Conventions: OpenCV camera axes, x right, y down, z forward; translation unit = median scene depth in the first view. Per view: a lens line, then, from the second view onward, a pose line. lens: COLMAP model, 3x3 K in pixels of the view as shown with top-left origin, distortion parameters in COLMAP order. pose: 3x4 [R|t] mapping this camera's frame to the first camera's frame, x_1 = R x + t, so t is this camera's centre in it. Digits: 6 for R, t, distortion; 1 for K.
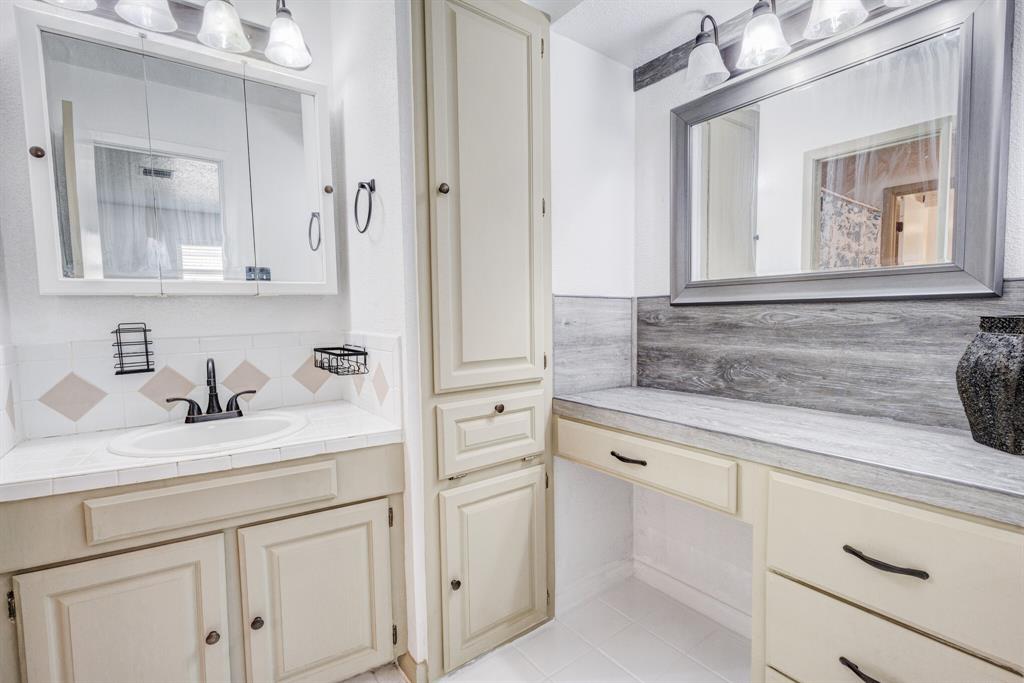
lens RADIAL K [[468.3, 0, 513.6], [0, 468.3, 340.7], [0, 0, 1]] dist [0.012795, -0.004796]
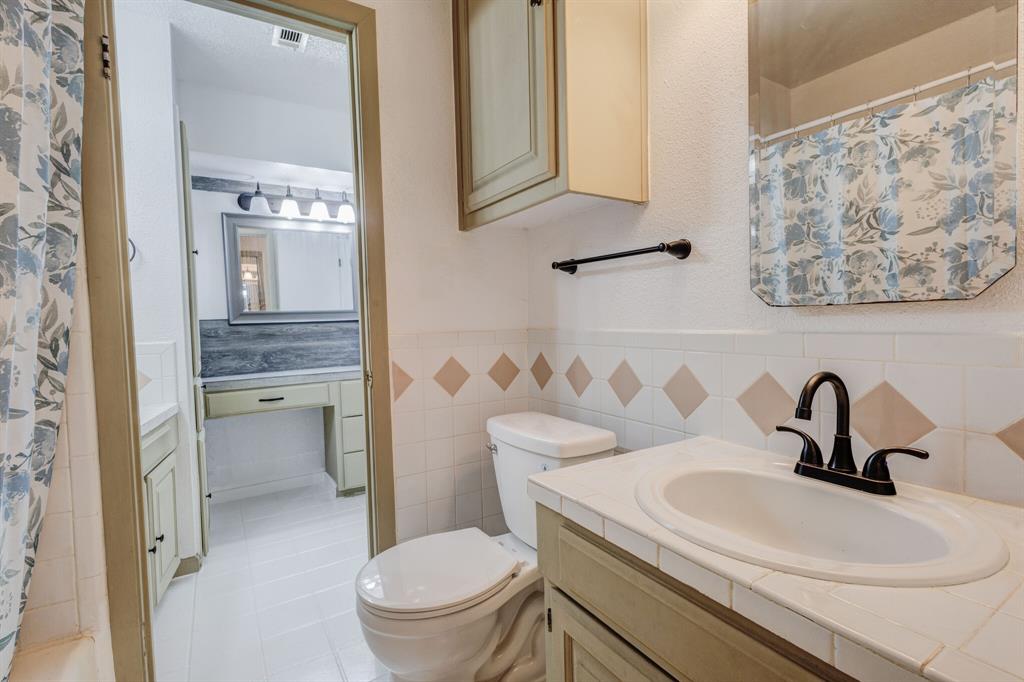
lens RADIAL K [[468.3, 0, 514.8], [0, 468.3, 341.2], [0, 0, 1]] dist [0.012795, -0.004796]
pose [[0.085013, -0.029935, 0.995930, -1.392781], [0.092371, 0.995481, 0.022036, 0.045541], [-0.992089, 0.090121, 0.087394, -0.190263]]
